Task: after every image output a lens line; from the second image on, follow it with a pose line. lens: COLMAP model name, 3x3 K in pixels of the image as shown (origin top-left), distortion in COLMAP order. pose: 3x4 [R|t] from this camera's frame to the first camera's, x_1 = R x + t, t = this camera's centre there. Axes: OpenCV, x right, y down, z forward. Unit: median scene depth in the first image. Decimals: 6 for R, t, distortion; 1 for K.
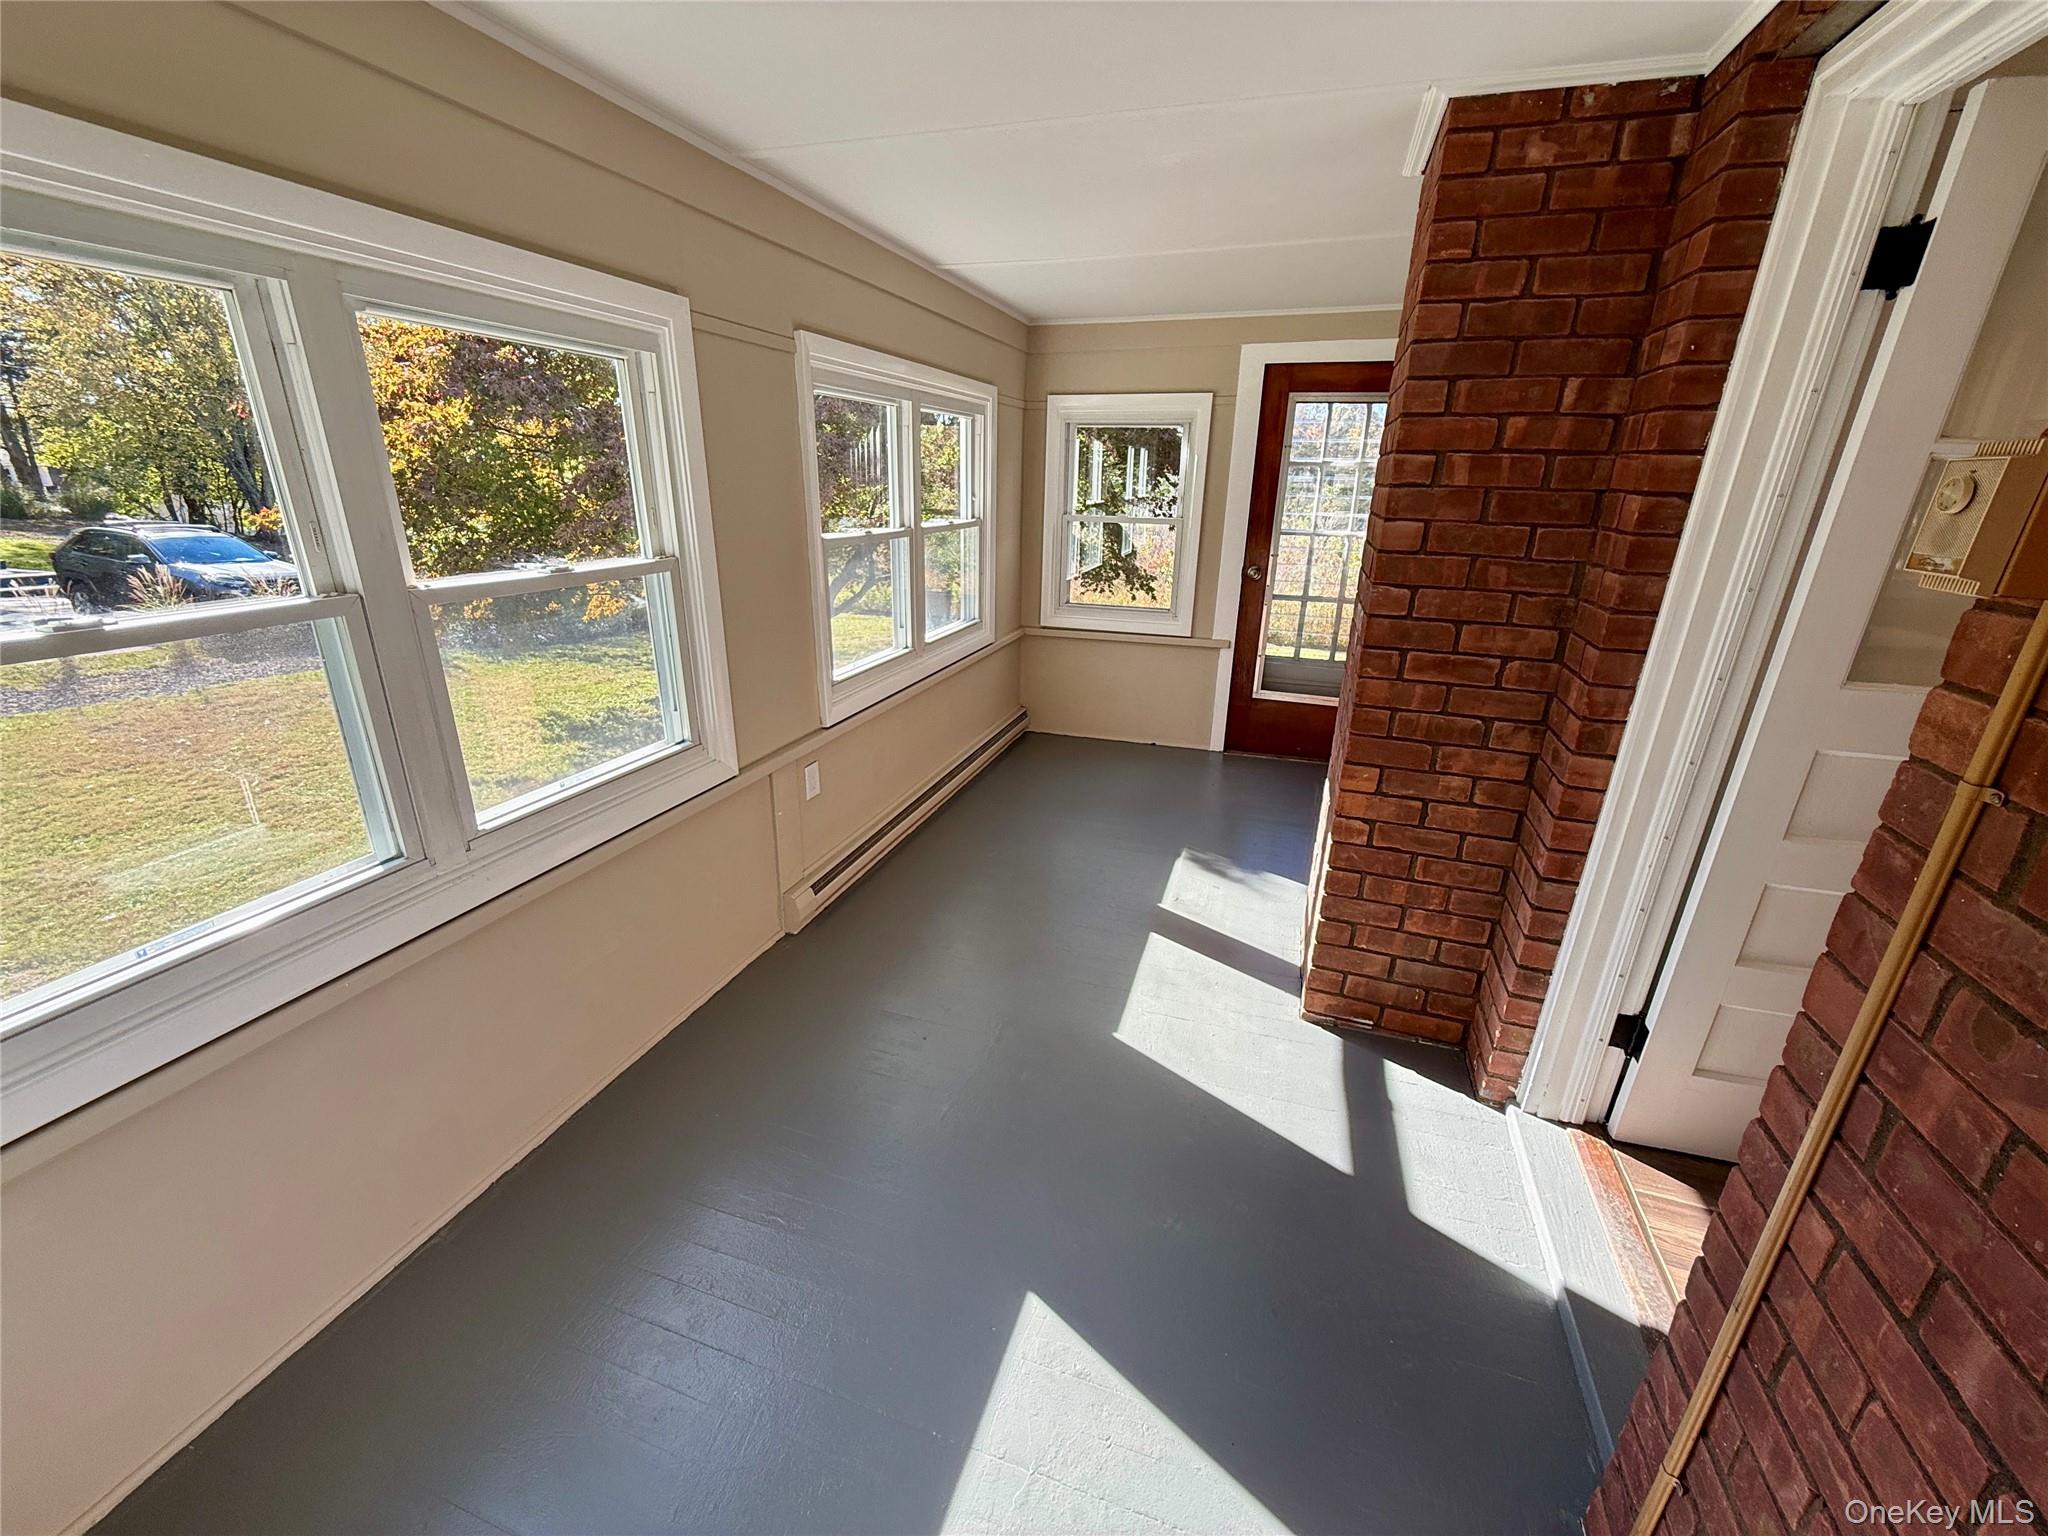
lens RADIAL K [[809.4, 0, 1031.3], [0, 809.4, 769.4], [0, 0, 1]] dist [0.000960, -0.000046]
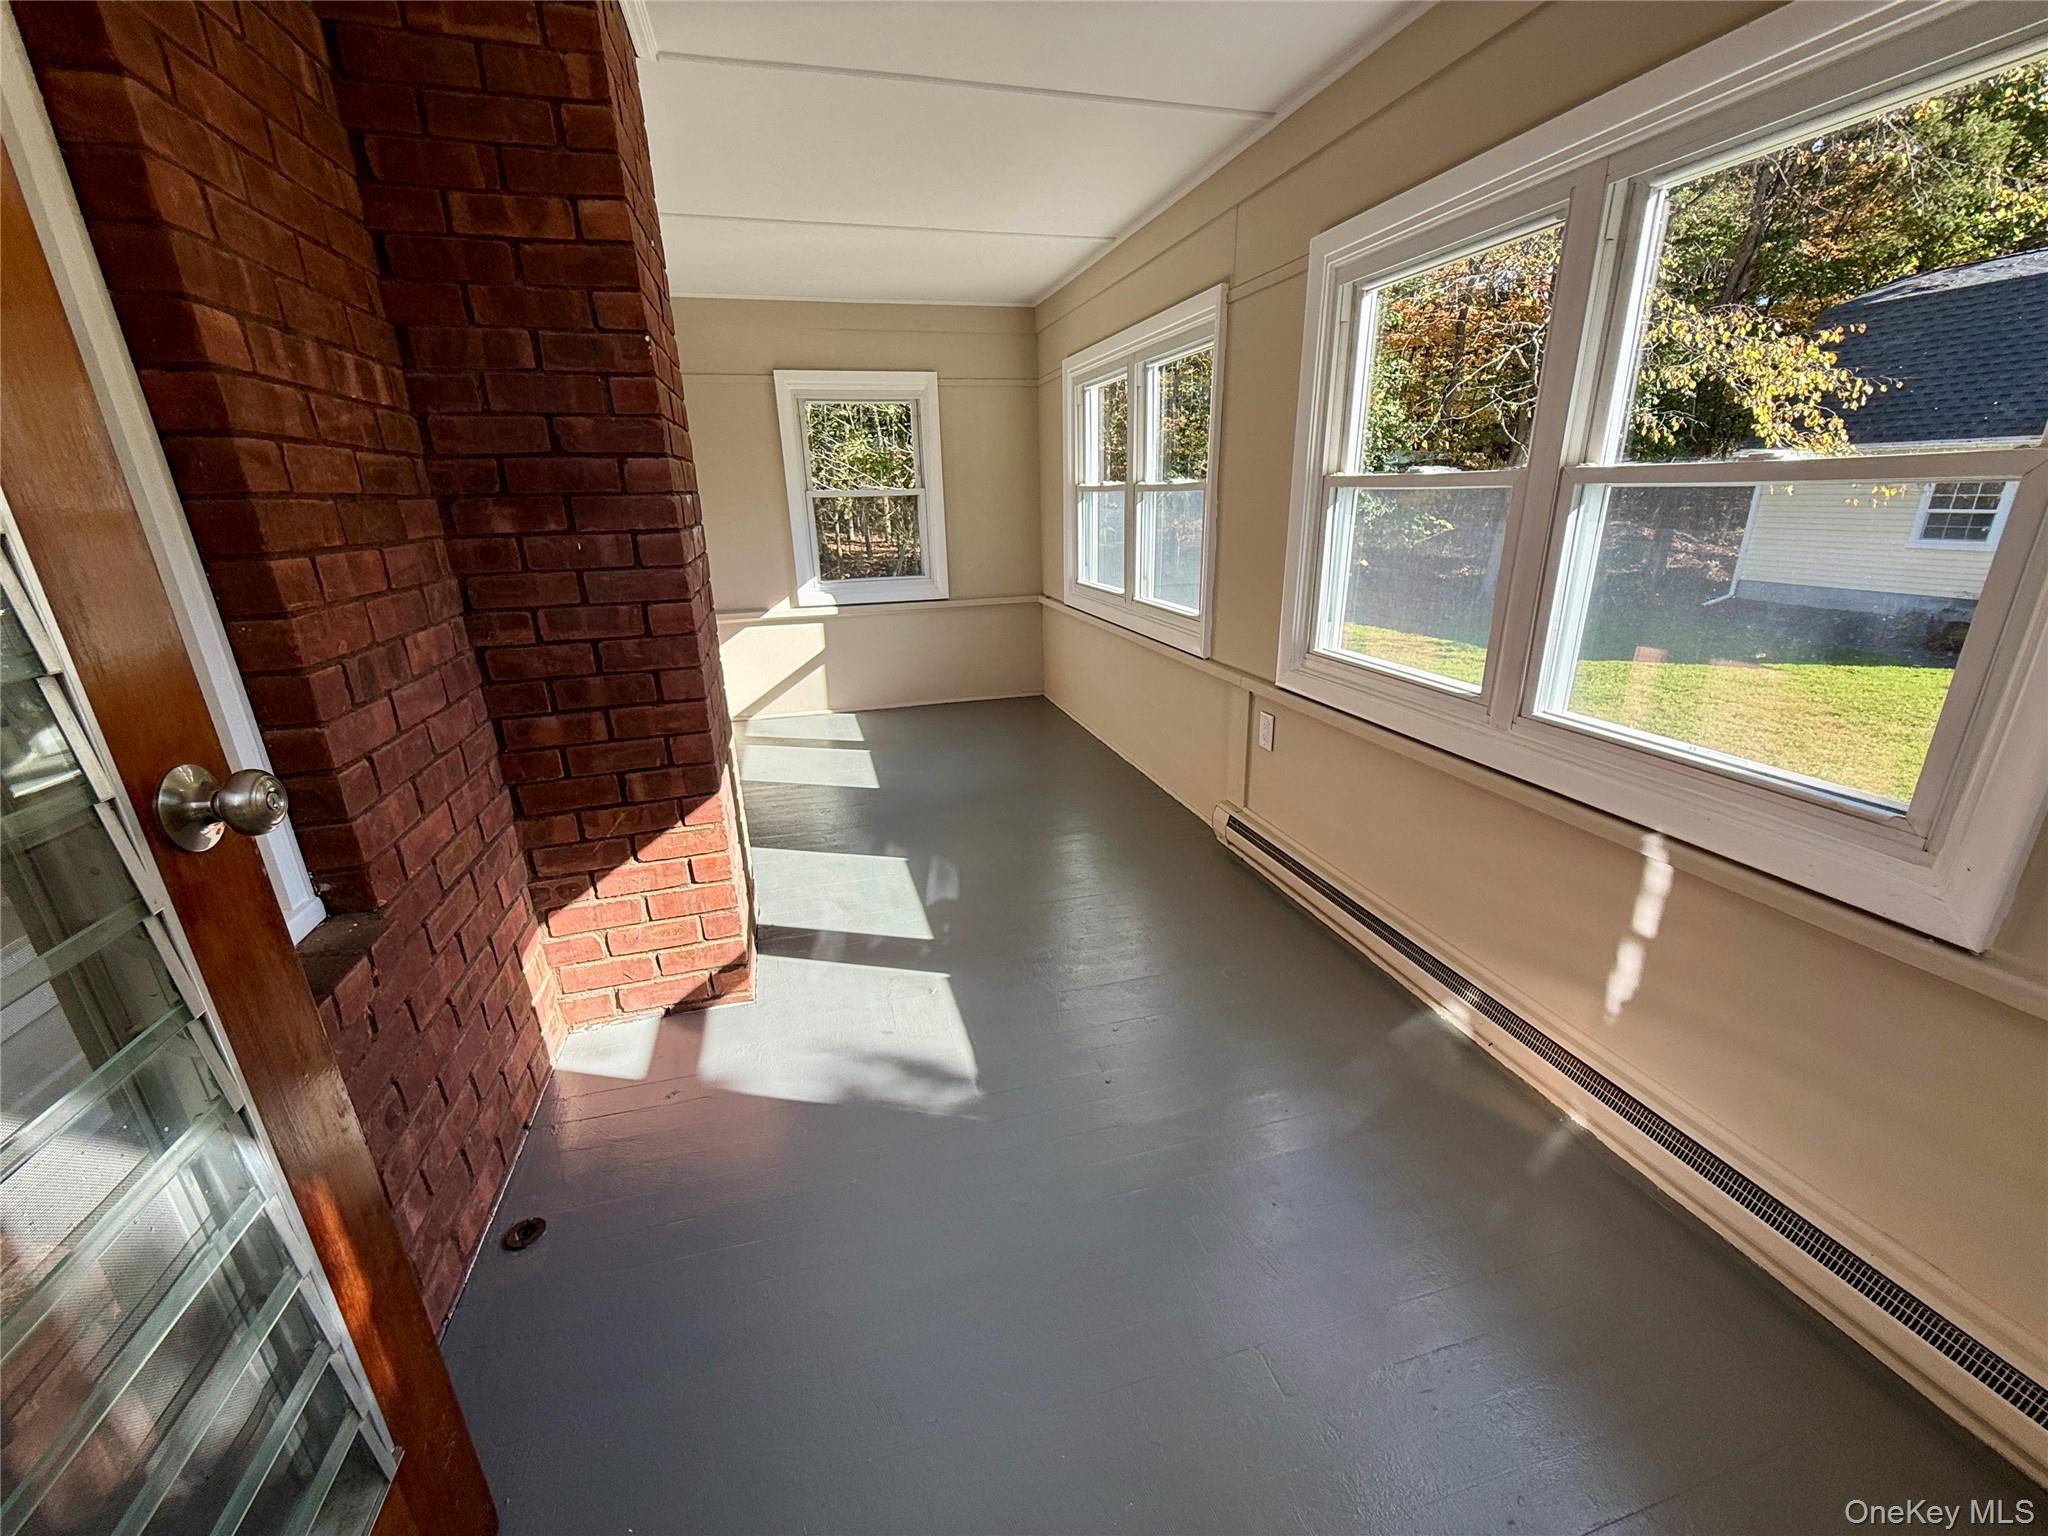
lens RADIAL K [[809.4, 0, 1031.3], [0, 809.4, 769.4], [0, 0, 1]] dist [0.000960, -0.000046]
pose [[-0.820965, 0.187113, -0.539450, 0.494789], [-0.185945, 0.805664, 0.562433, -0.445694], [0.539853, 0.562045, -0.626629, 1.498157]]
